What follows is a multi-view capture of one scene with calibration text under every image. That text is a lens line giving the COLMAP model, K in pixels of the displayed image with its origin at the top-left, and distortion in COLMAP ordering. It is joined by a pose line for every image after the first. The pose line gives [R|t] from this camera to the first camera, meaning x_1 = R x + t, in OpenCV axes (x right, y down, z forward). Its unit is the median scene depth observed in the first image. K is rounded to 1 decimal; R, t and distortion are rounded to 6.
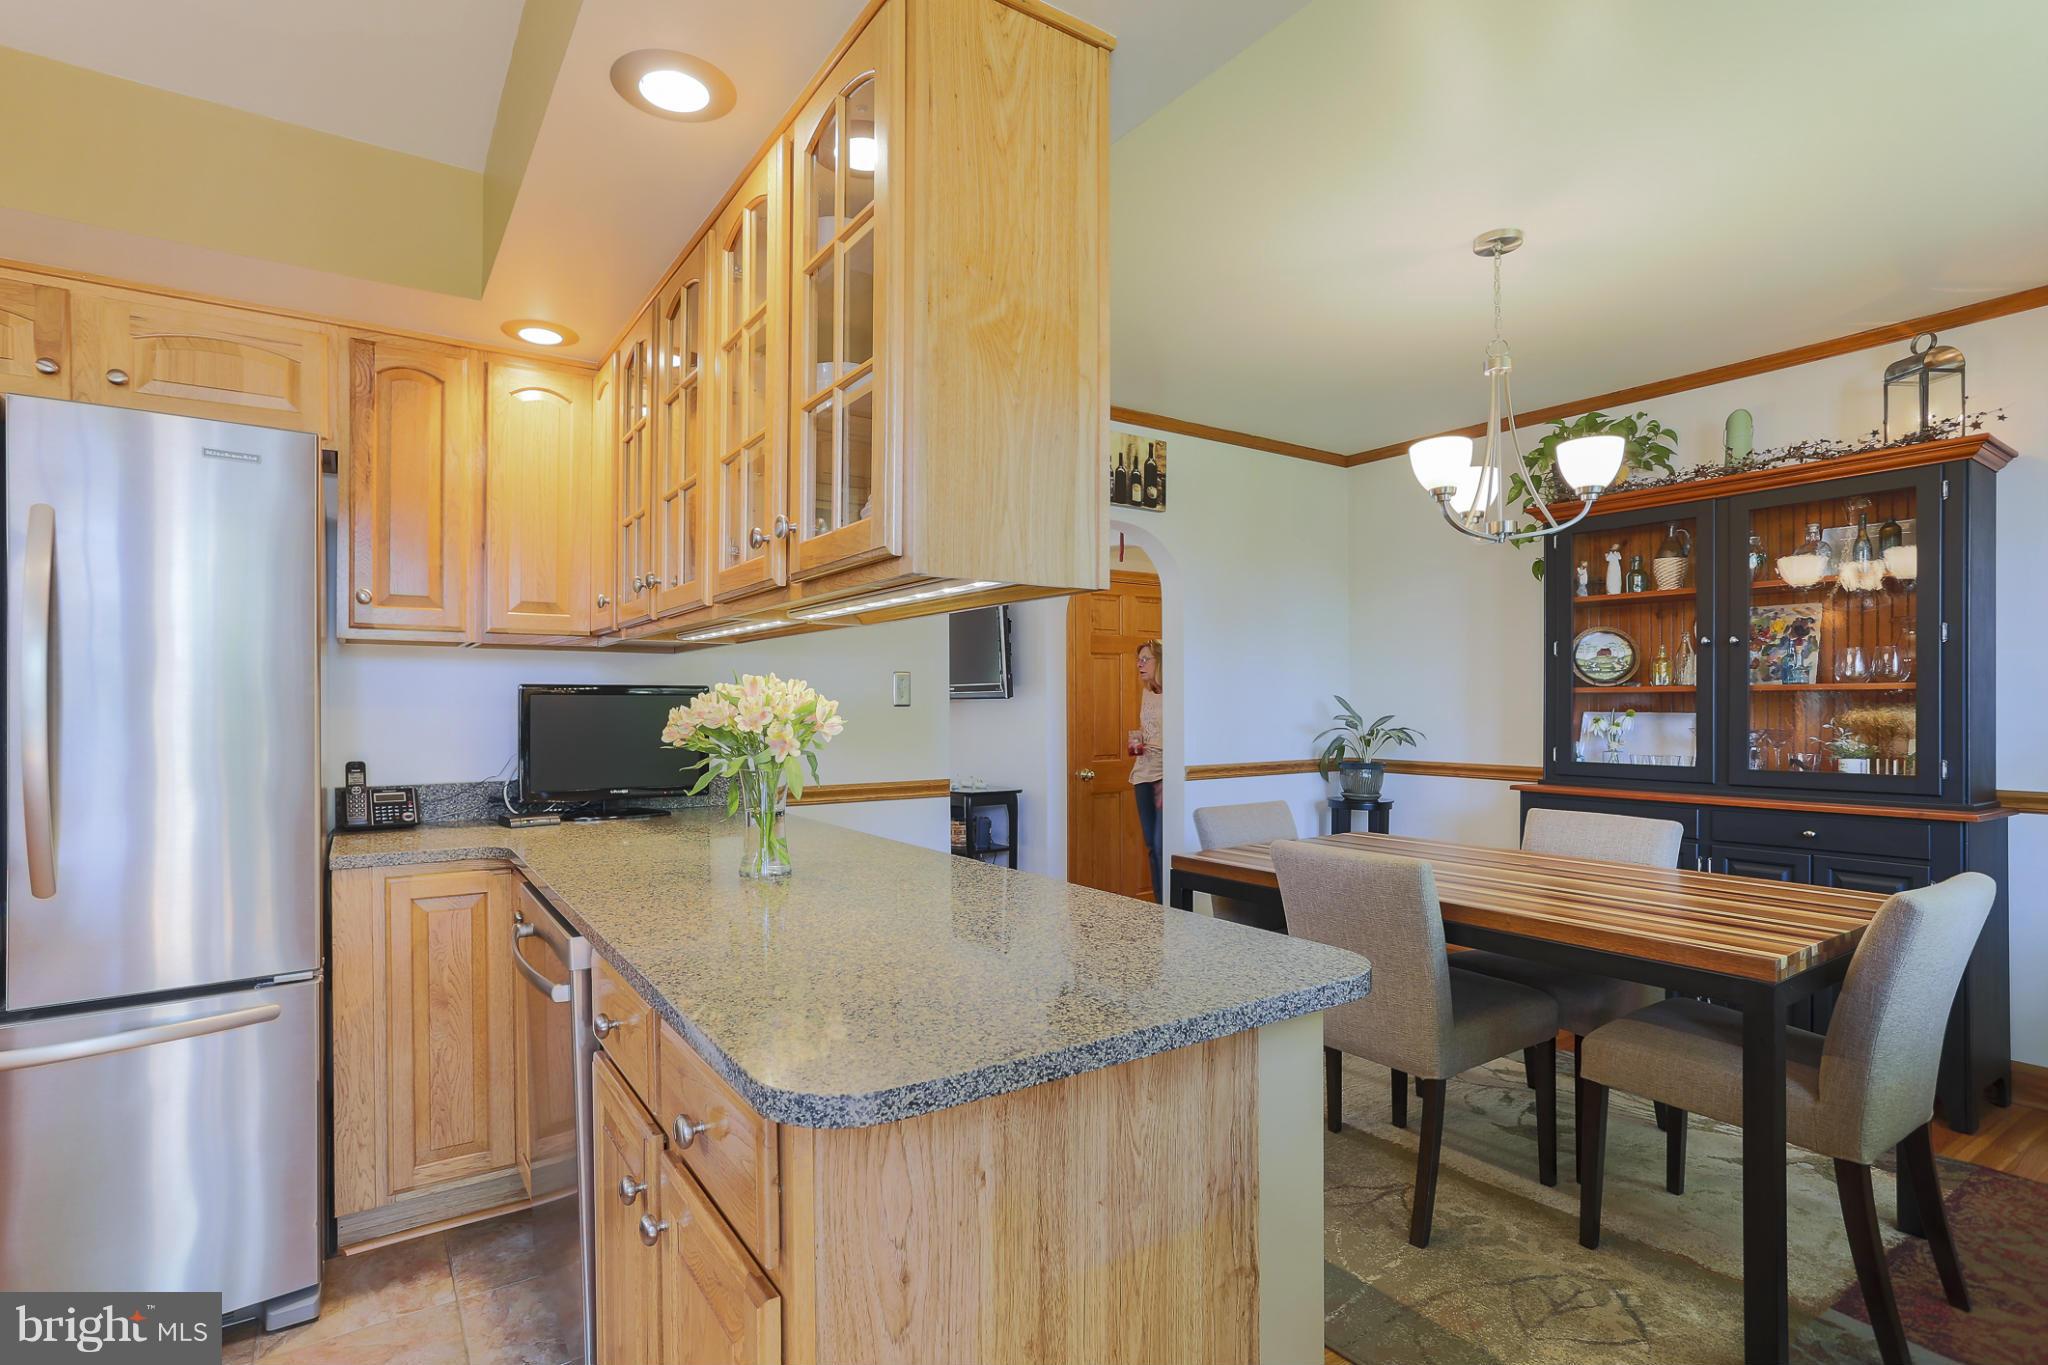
lens RADIAL K [[964.7, 0, 1024.0], [0, 964.7, 682.5], [0, 0, 1]] dist [-0.060647, 0.031263]
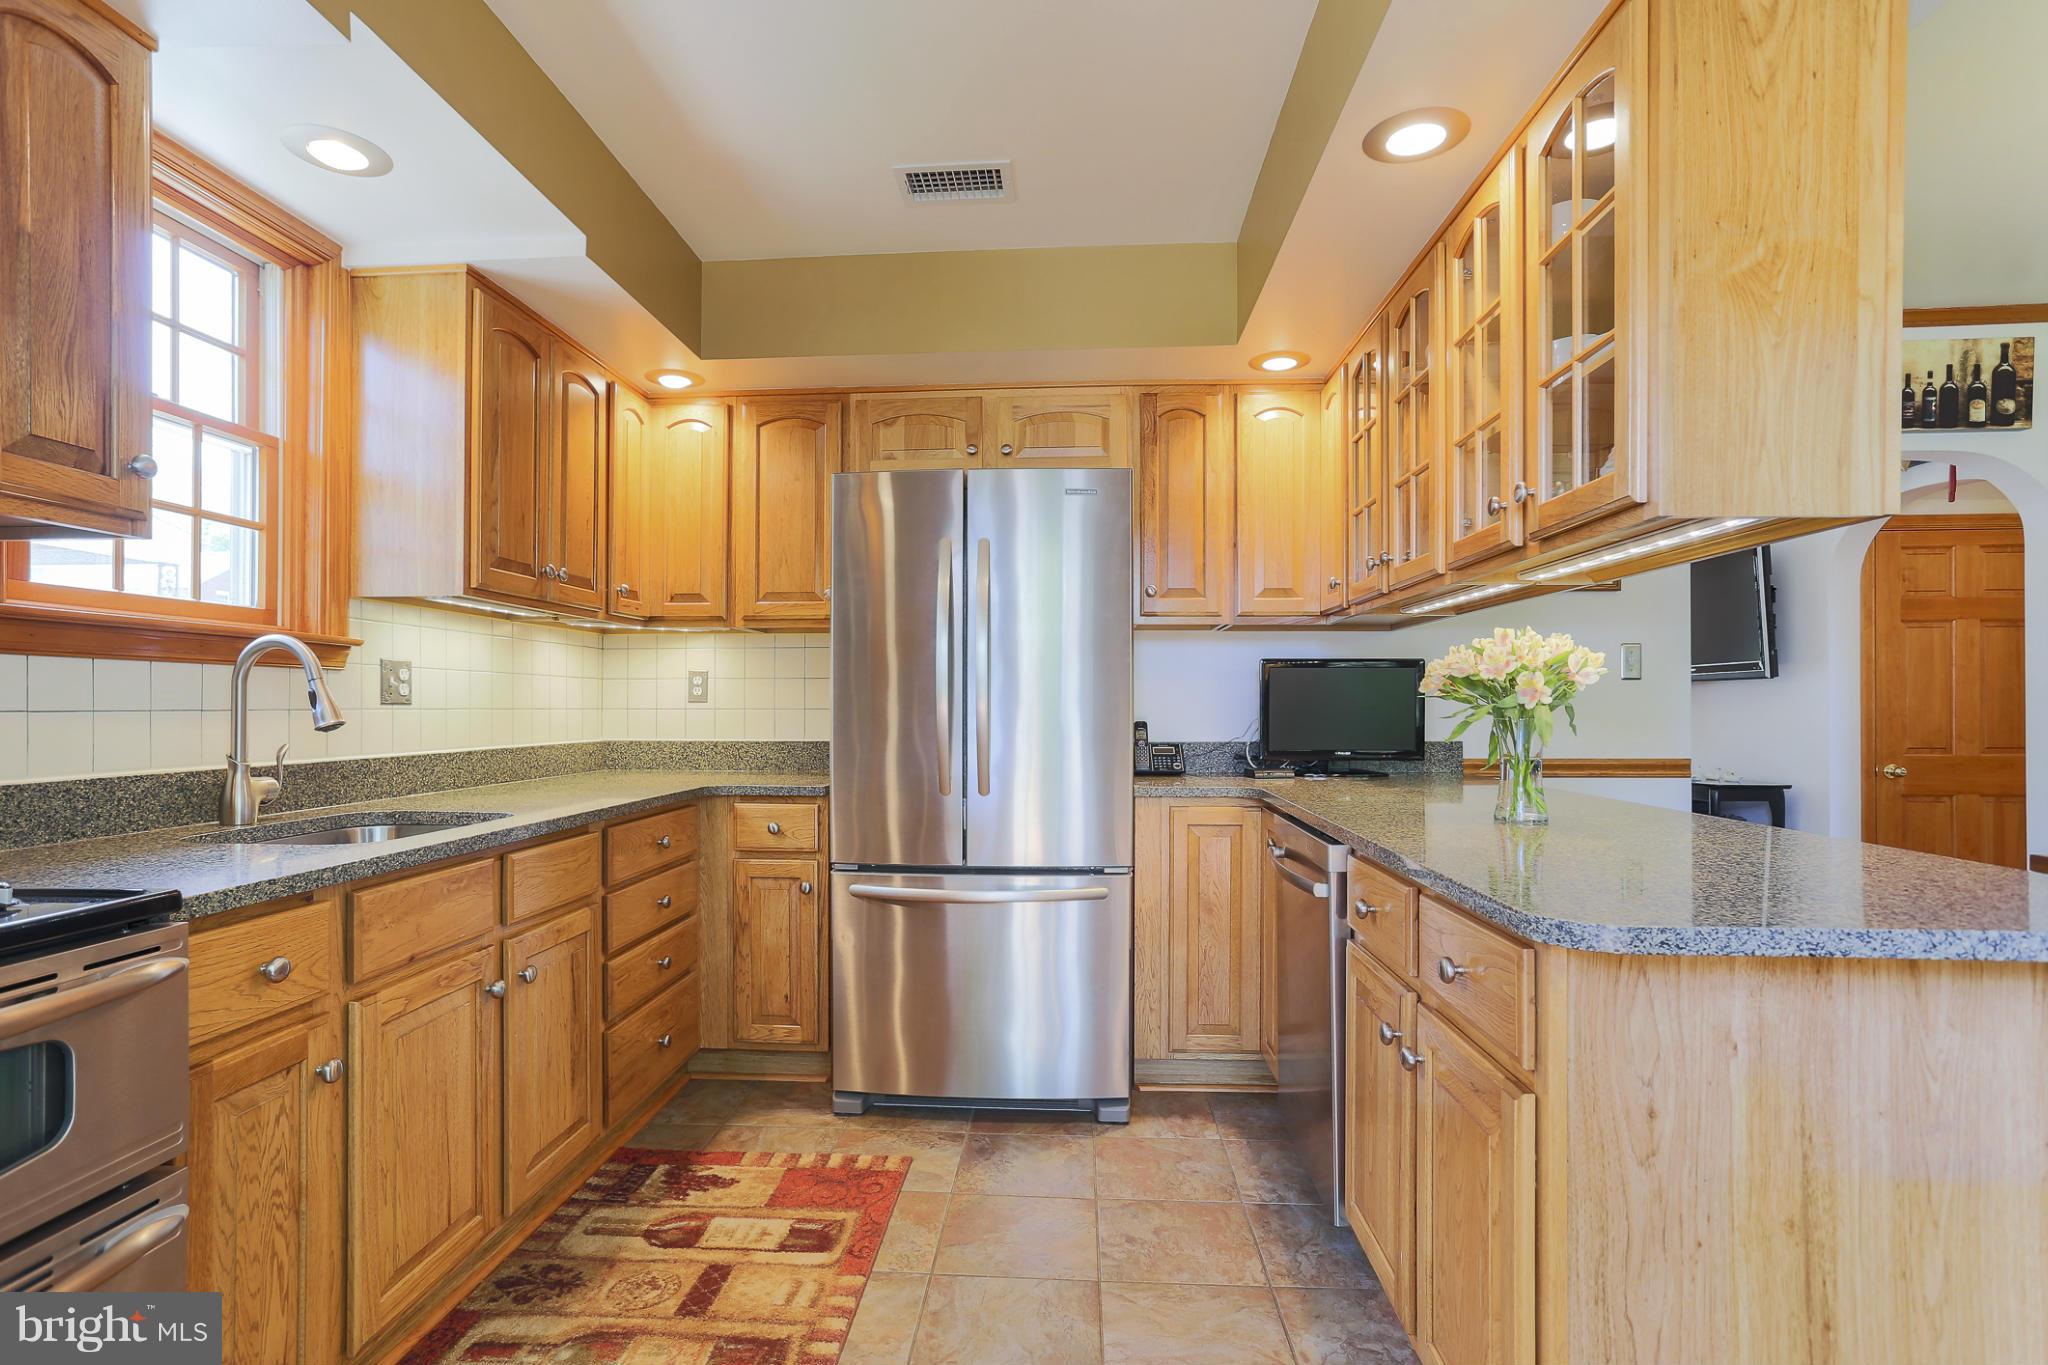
lens RADIAL K [[1000.9, 0, 1006.0], [0, 1000.9, 695.4], [0, 0, 1]] dist [-0.043217, 0.030145]
pose [[0.778061, 0.001179, -0.628188, 0.009892], [0.000641, 0.999996, 0.002670, 0.061892], [0.628188, -0.002481, 0.778057, -0.248417]]
